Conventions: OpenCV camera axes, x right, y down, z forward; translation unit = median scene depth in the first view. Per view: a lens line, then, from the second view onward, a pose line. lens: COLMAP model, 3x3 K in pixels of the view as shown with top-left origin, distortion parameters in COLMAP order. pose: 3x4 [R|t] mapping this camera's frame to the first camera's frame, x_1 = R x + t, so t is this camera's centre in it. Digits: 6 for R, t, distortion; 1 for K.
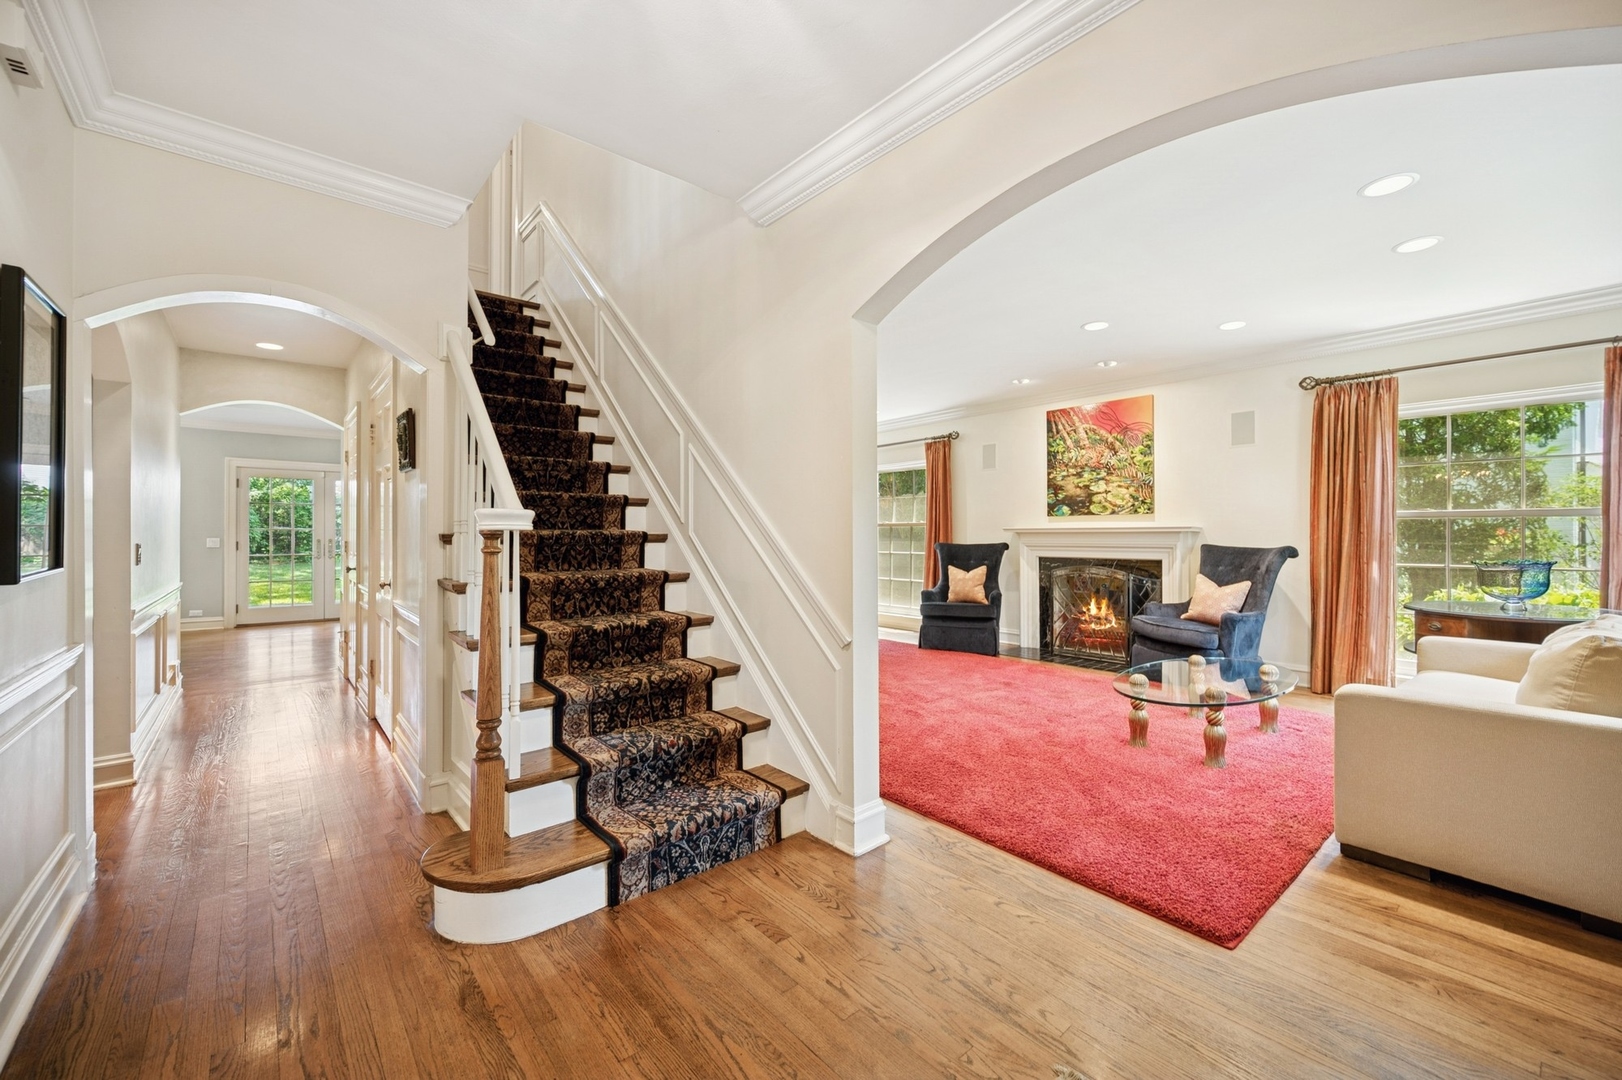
lens RADIAL K [[647.9, 0, 815.1], [0, 647.9, 532.9], [0, 0, 1]] dist [-0.001788, -0.000226]
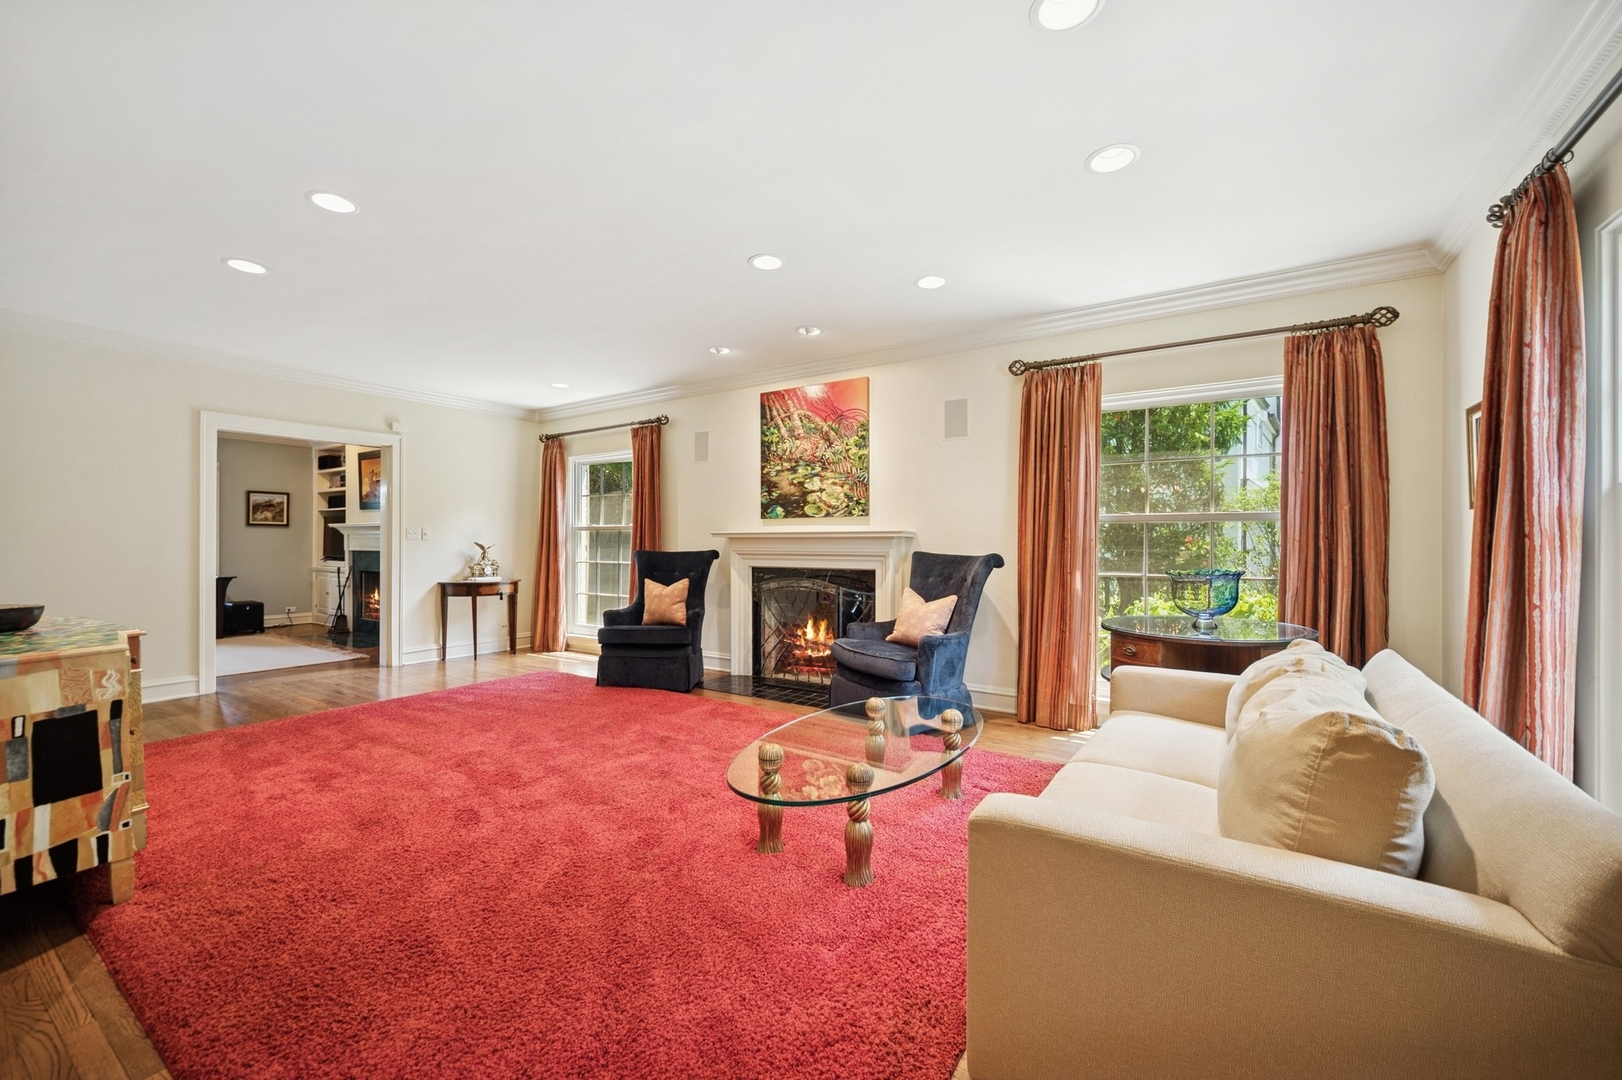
lens RADIAL K [[647.9, 0, 807.4], [0, 647.9, 546.3], [0, 0, 1]] dist [-0.001788, -0.000226]
pose [[0.959424, -0.000946, 0.281966, 0.207937], [-0.002015, 0.999946, 0.010211, 0.001819], [-0.281960, -0.010365, 0.959370, 0.203582]]
